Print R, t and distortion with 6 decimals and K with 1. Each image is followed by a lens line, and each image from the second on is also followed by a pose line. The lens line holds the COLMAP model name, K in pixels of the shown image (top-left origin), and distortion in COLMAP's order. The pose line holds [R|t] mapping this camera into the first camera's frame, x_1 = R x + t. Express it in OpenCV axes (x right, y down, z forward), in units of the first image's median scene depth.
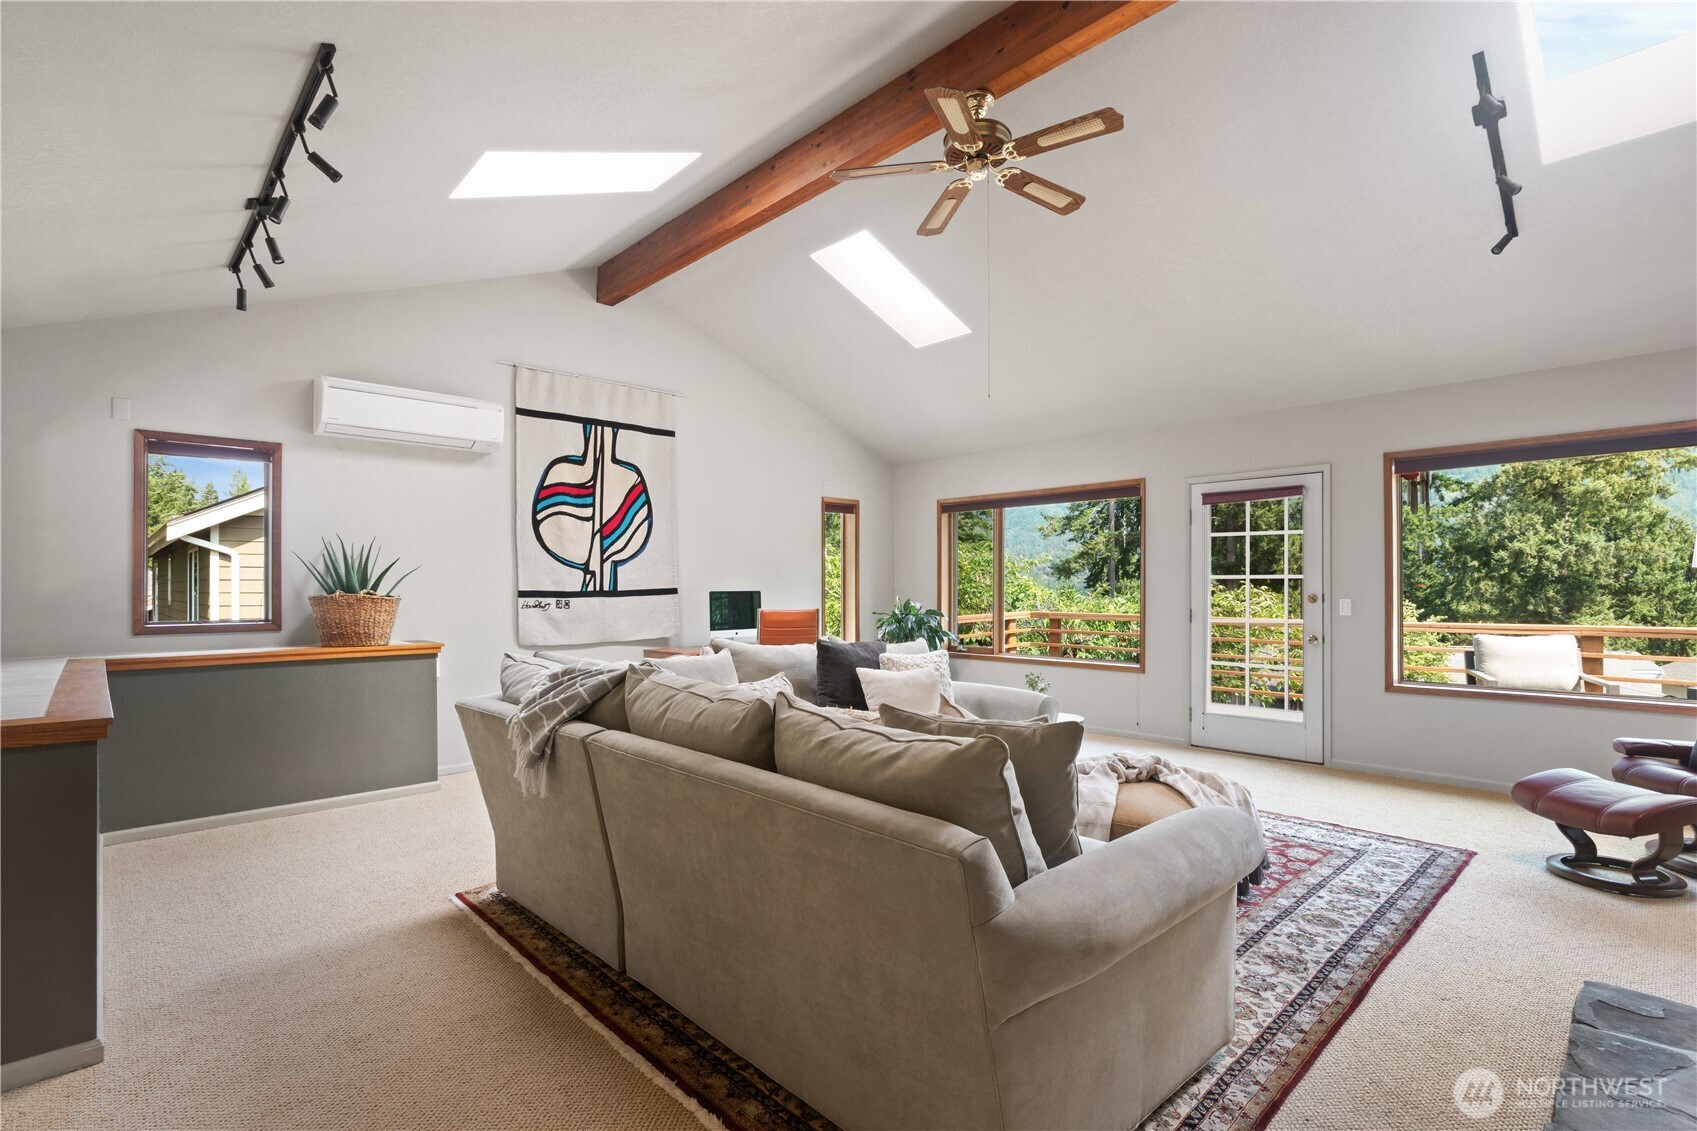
lens RADIAL K [[792.2, 0, 851.5], [0, 792.2, 574.4], [0, 0, 1]] dist [-0.005151, -0.001200]
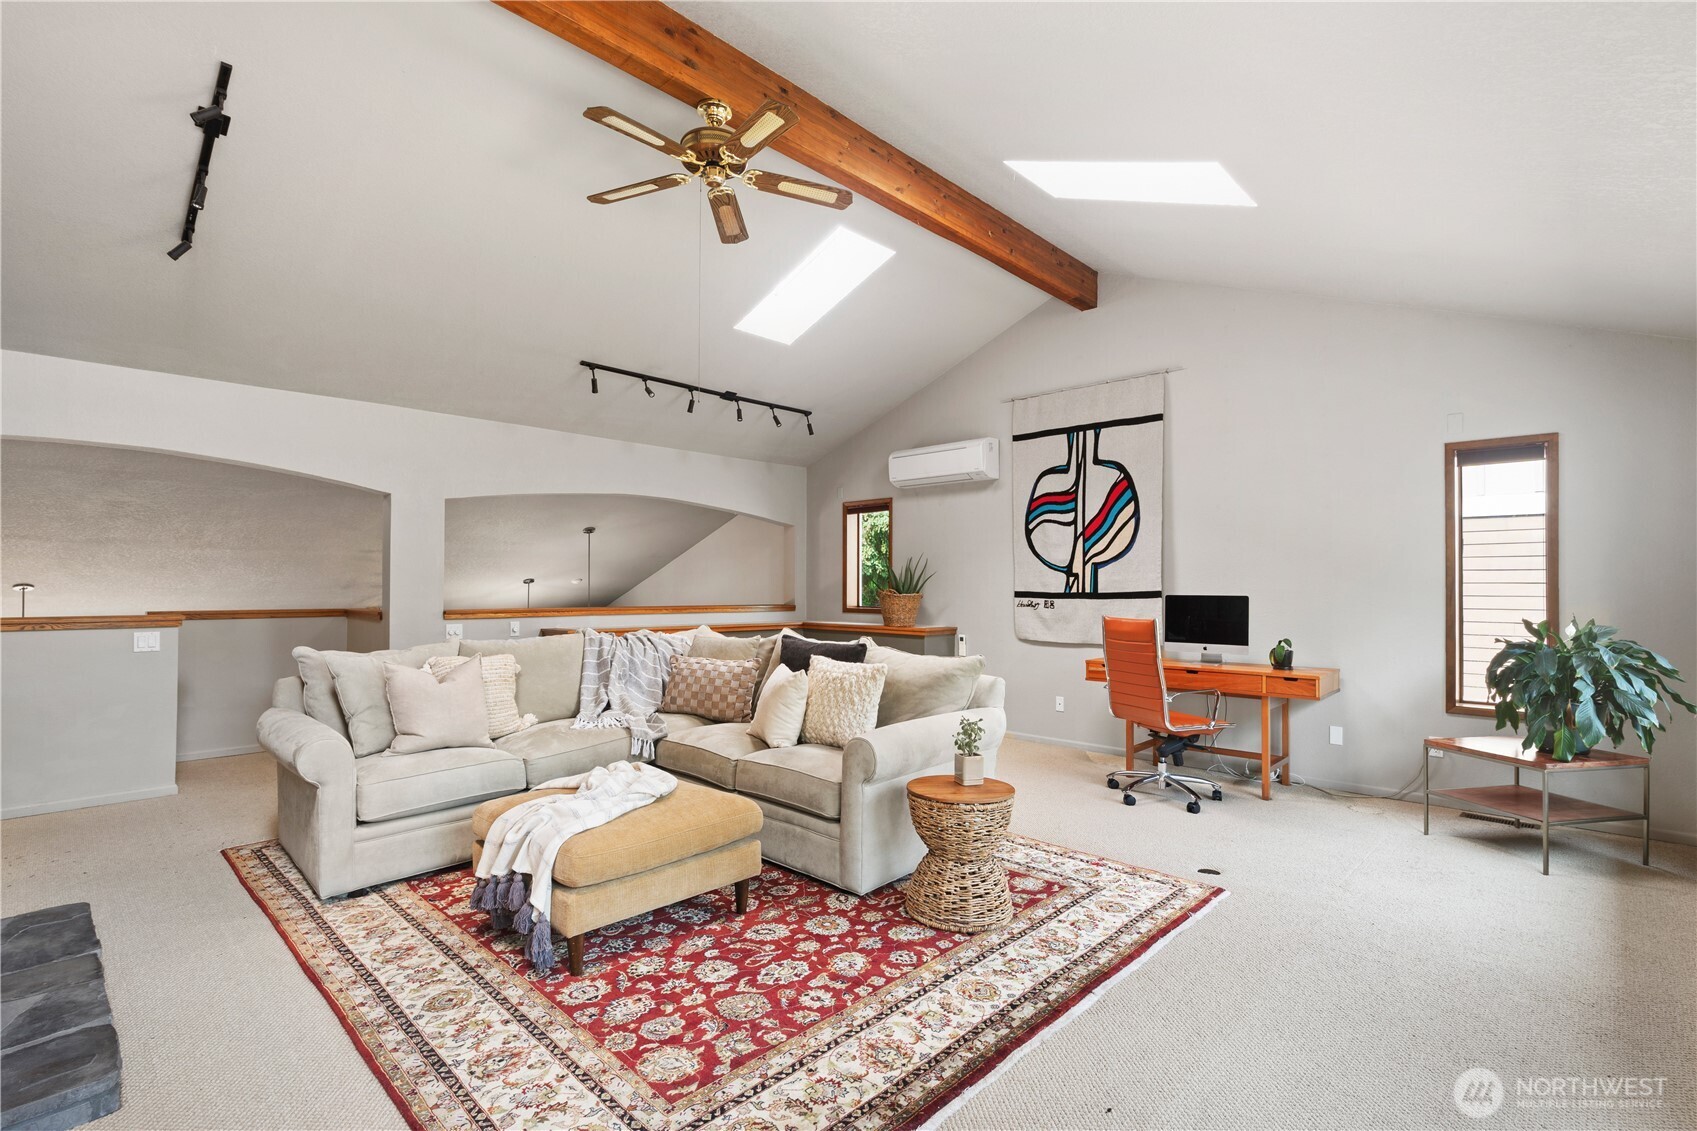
lens RADIAL K [[787.7, 0, 857.5], [0, 787.7, 576.9], [0, 0, 1]] dist [-0.001160, -0.000209]
pose [[0.047503, -0.007384, -0.998844, 0.692649], [0.009563, 0.999930, -0.006937, 0.004701], [0.998825, -0.009222, 0.047570, 0.671572]]
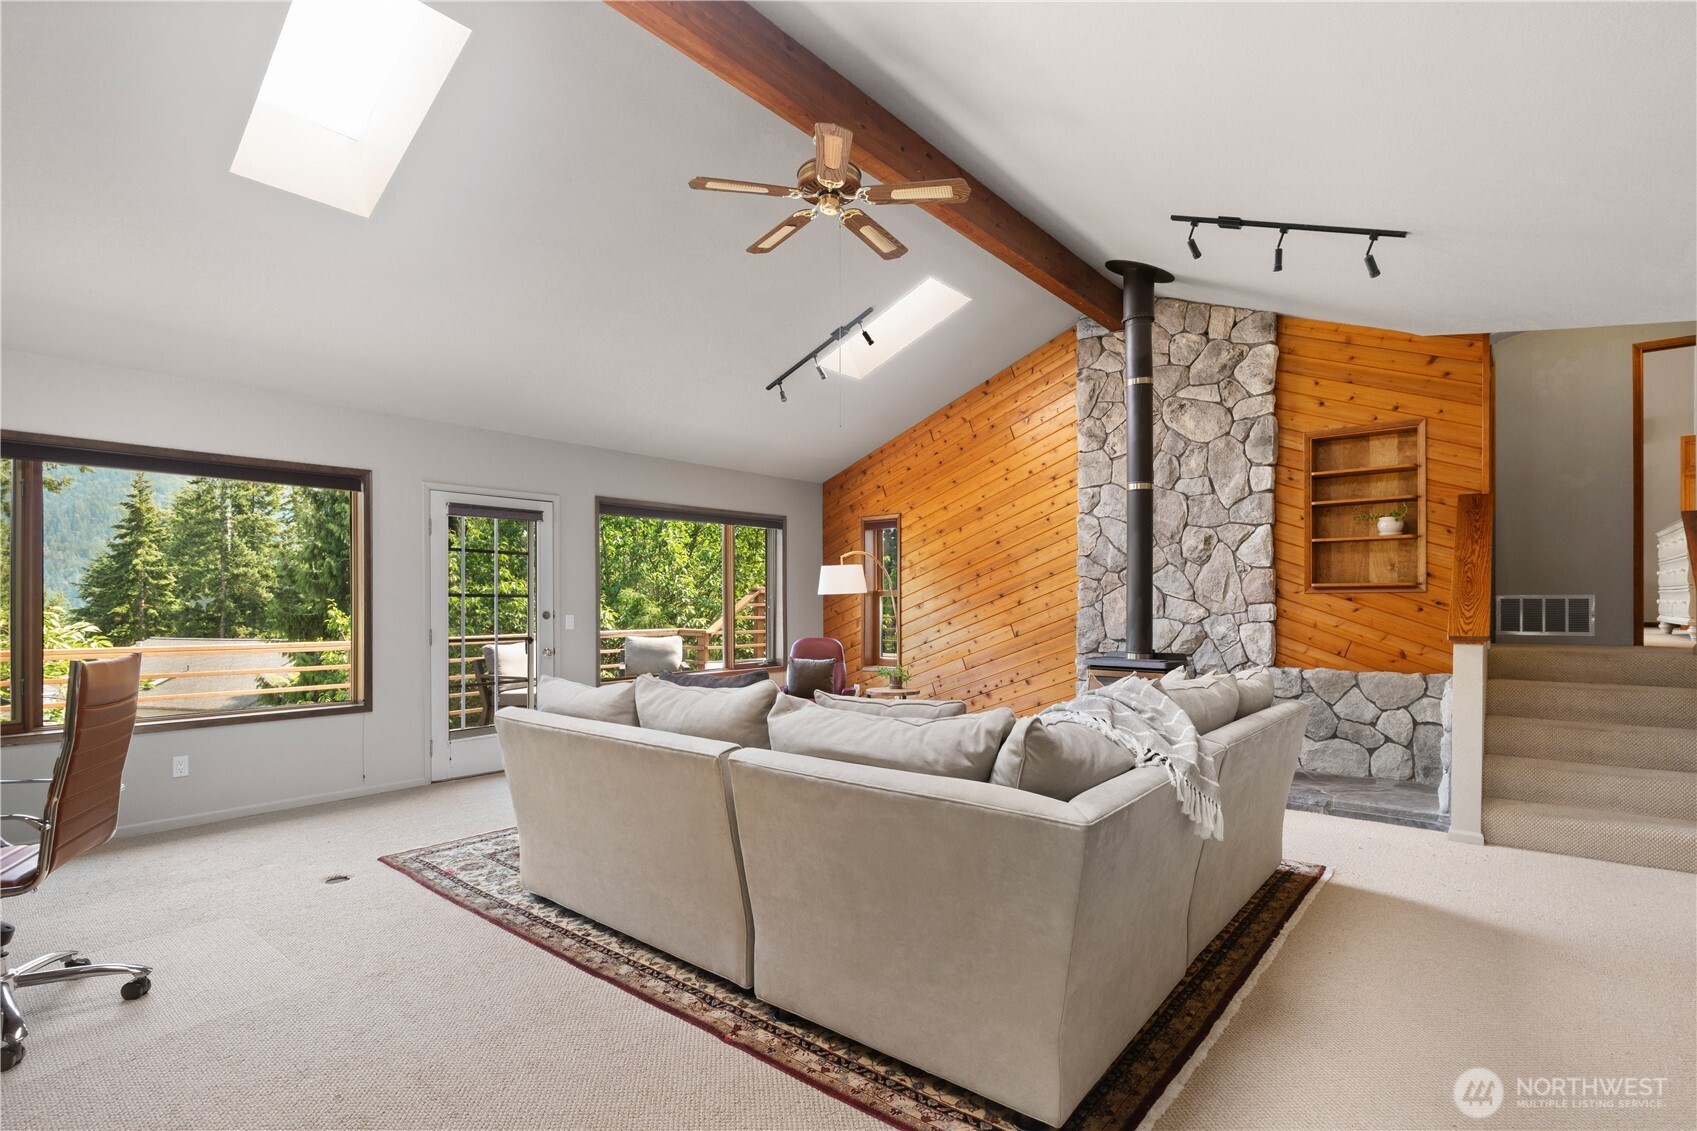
lens RADIAL K [[803.4, 0, 852.3], [0, 803.4, 604.2], [0, 0, 1]] dist [-0.001461, -0.000192]
pose [[-0.112187, 0.004054, 0.993679, -0.532114], [-0.011257, 0.999922, -0.005350, 0.015060], [-0.993623, -0.011787, -0.112132, 0.644453]]
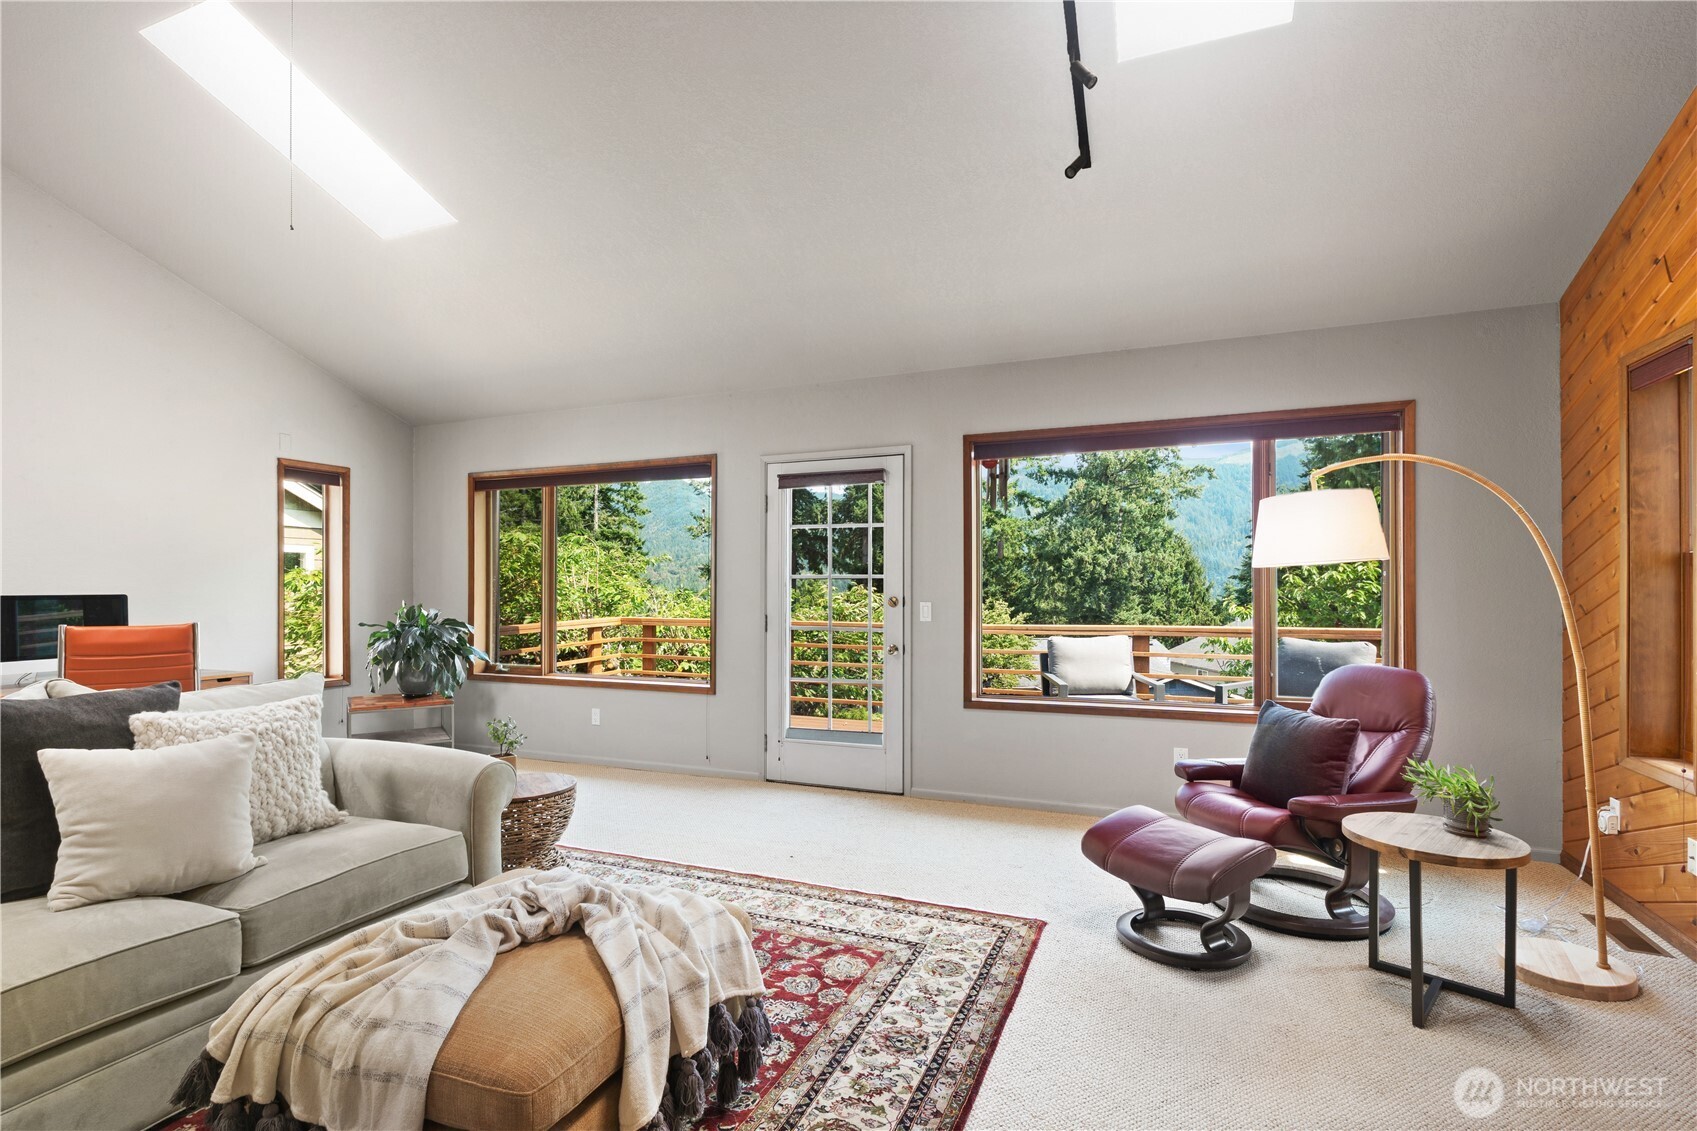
lens RADIAL K [[800.5, 0, 848.5], [0, 800.5, 565.5], [0, 0, 1]] dist [-0.001736, -0.000234]
pose [[0.912940, 0.011474, 0.407932, 0.168507], [-0.006463, 0.999886, -0.013660, 0.003097], [-0.408042, 0.009834, 0.912910, 0.207506]]
